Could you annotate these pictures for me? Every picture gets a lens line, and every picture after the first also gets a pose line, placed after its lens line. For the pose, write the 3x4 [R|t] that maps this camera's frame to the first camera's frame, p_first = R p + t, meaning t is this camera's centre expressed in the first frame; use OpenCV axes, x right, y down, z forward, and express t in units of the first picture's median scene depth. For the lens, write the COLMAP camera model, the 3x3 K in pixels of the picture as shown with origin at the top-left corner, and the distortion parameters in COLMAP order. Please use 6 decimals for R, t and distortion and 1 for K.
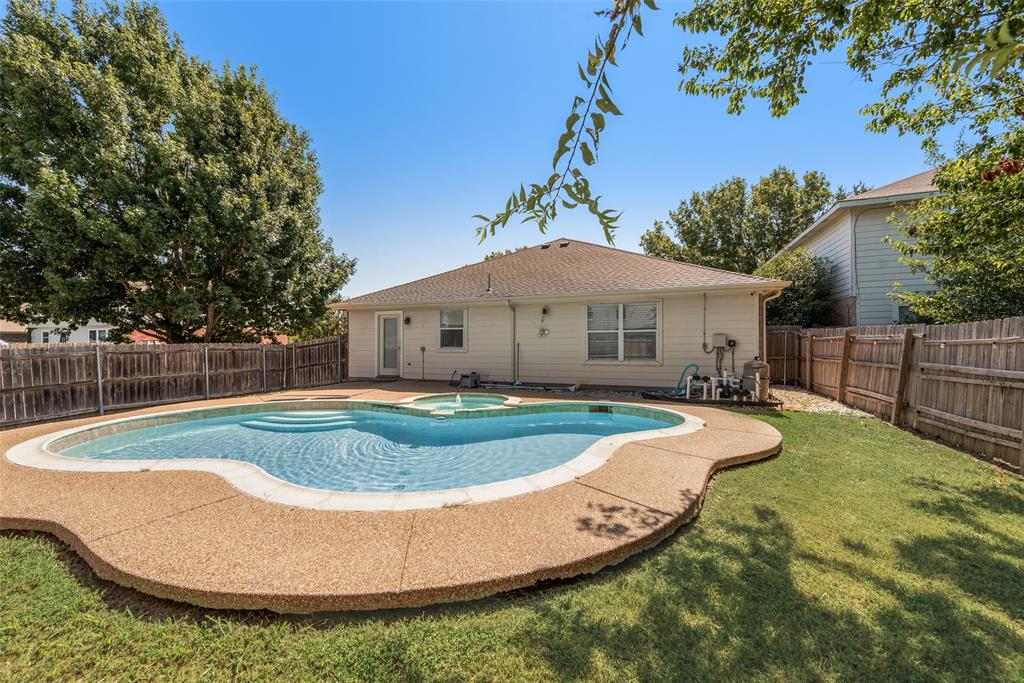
lens RADIAL K [[404.4, 0, 508.8], [0, 404.4, 342.2], [0, 0, 1]] dist [0.007786, -0.000812]
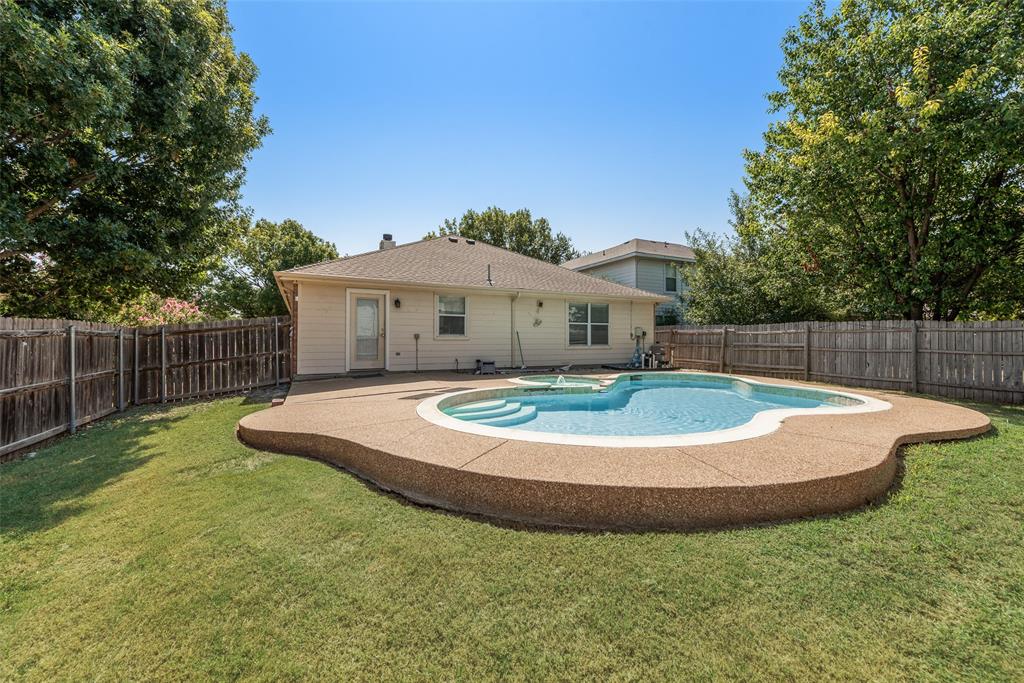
lens RADIAL K [[404.4, 0, 508.8], [0, 404.4, 342.2], [0, 0, 1]] dist [0.007786, -0.000812]
pose [[0.658170, 0.000084, 0.752869, -0.836195], [-0.006644, 0.999962, 0.005697, 0.026051], [-0.752840, -0.008752, 0.658145, 0.291609]]
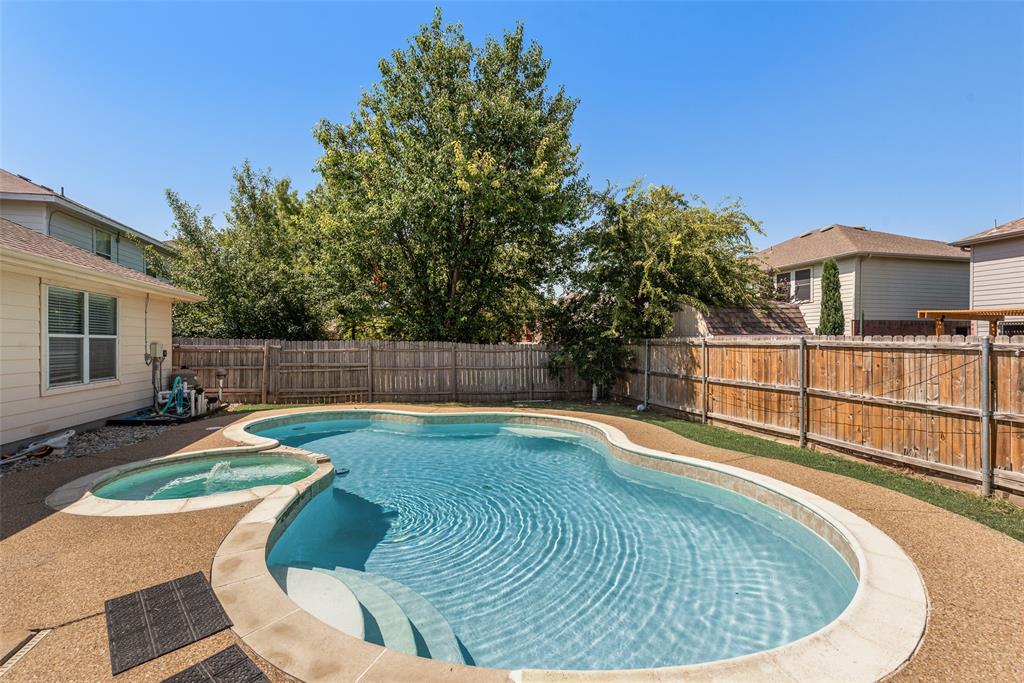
lens RADIAL K [[460.4, 0, 512.0], [0, 460.4, 341.5], [0, 0, 1]] dist [-0.000338, -0.000264]
pose [[-0.601754, 0.007137, 0.798650, -0.644629], [-0.003047, 0.999932, -0.011232, -0.012000], [-0.798676, -0.009193, -0.601691, 0.829596]]
